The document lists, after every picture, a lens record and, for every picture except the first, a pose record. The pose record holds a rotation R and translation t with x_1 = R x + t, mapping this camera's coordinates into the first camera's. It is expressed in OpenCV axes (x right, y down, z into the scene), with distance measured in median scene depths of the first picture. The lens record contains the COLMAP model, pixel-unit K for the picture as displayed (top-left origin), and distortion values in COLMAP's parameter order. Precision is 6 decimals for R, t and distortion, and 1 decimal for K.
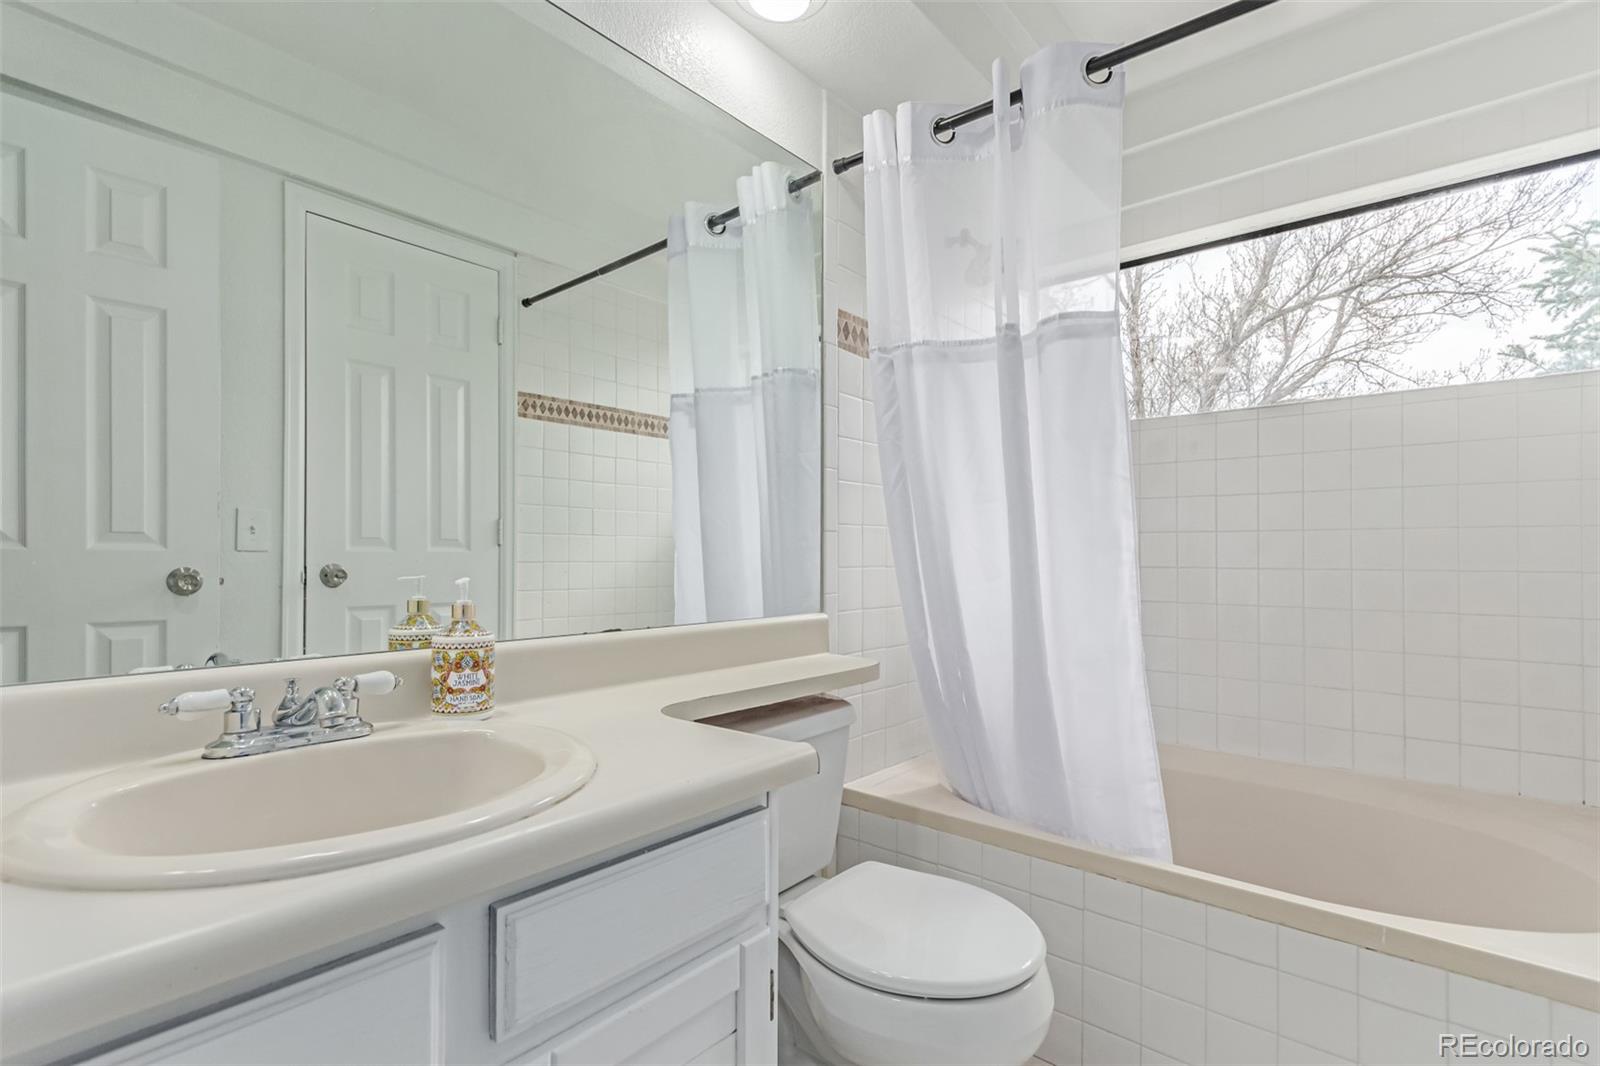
lens RADIAL K [[757.3, 0, 814.4], [0, 757.3, 551.5], [0, 0, 1]] dist [0.001692, 0.000133]
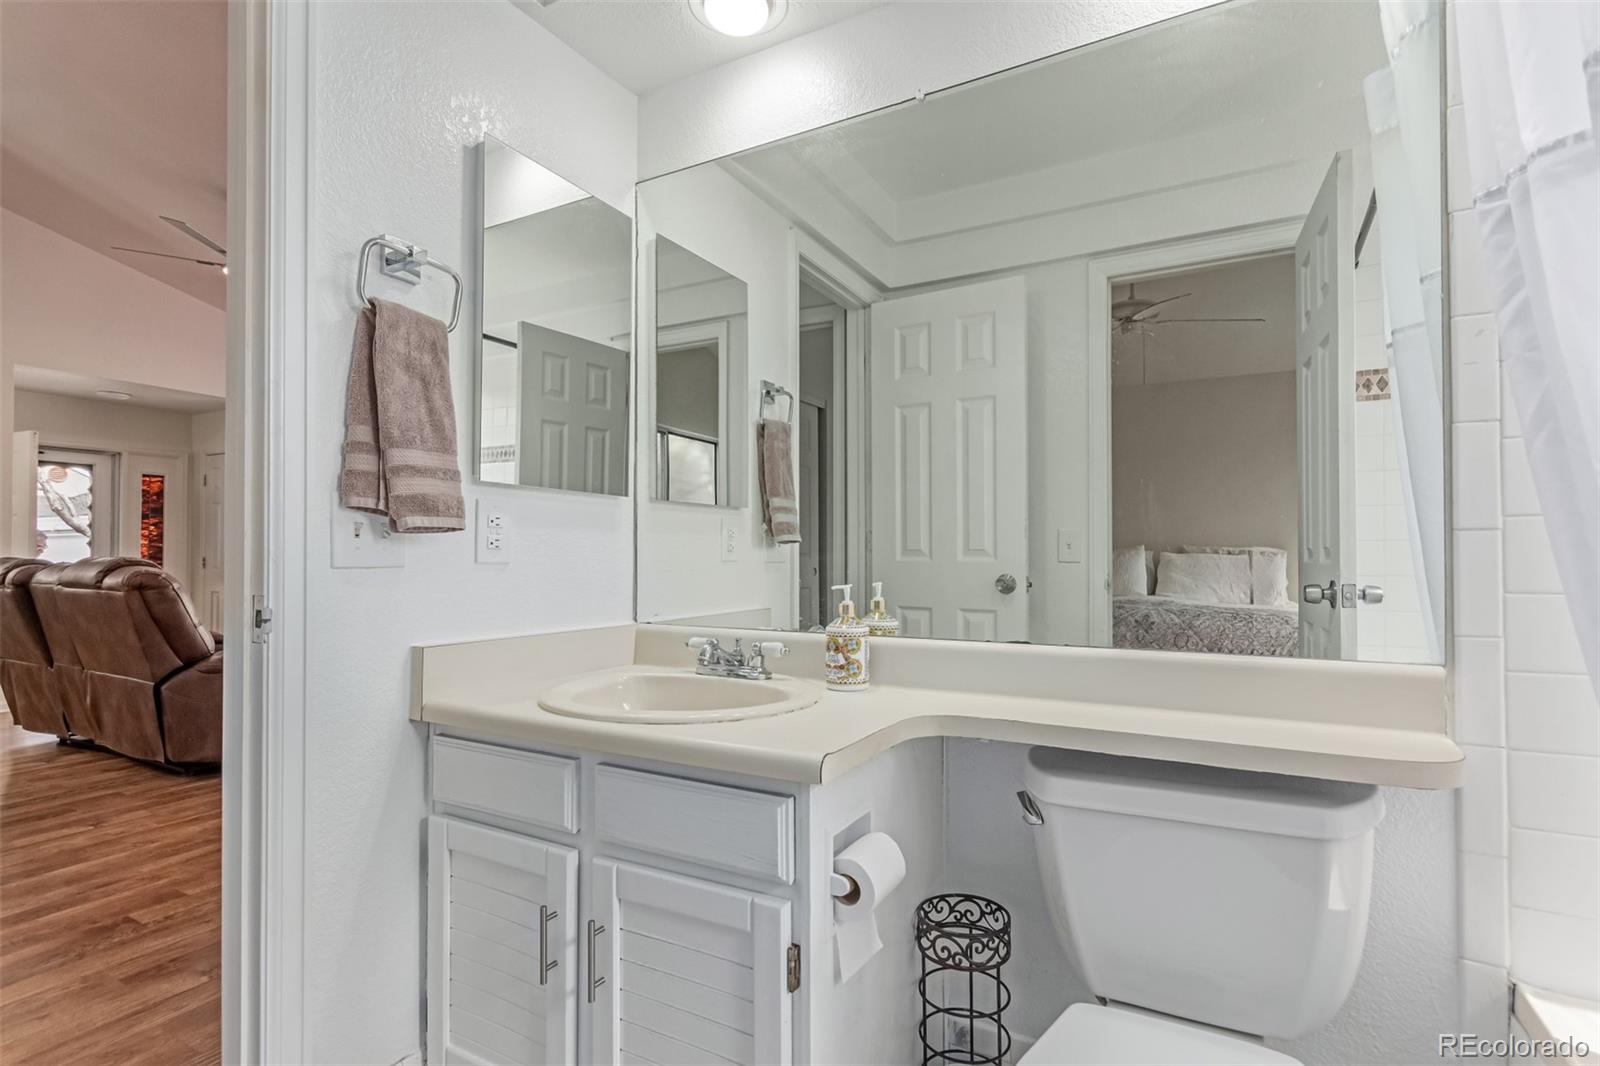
lens RADIAL K [[757.3, 0, 814.4], [0, 757.3, 551.5], [0, 0, 1]] dist [0.001692, 0.000133]
pose [[0.187683, -0.012552, -0.982149, 0.530968], [0.003919, 0.999920, -0.012030, -0.005834], [0.982222, -0.001591, 0.187717, 0.420491]]
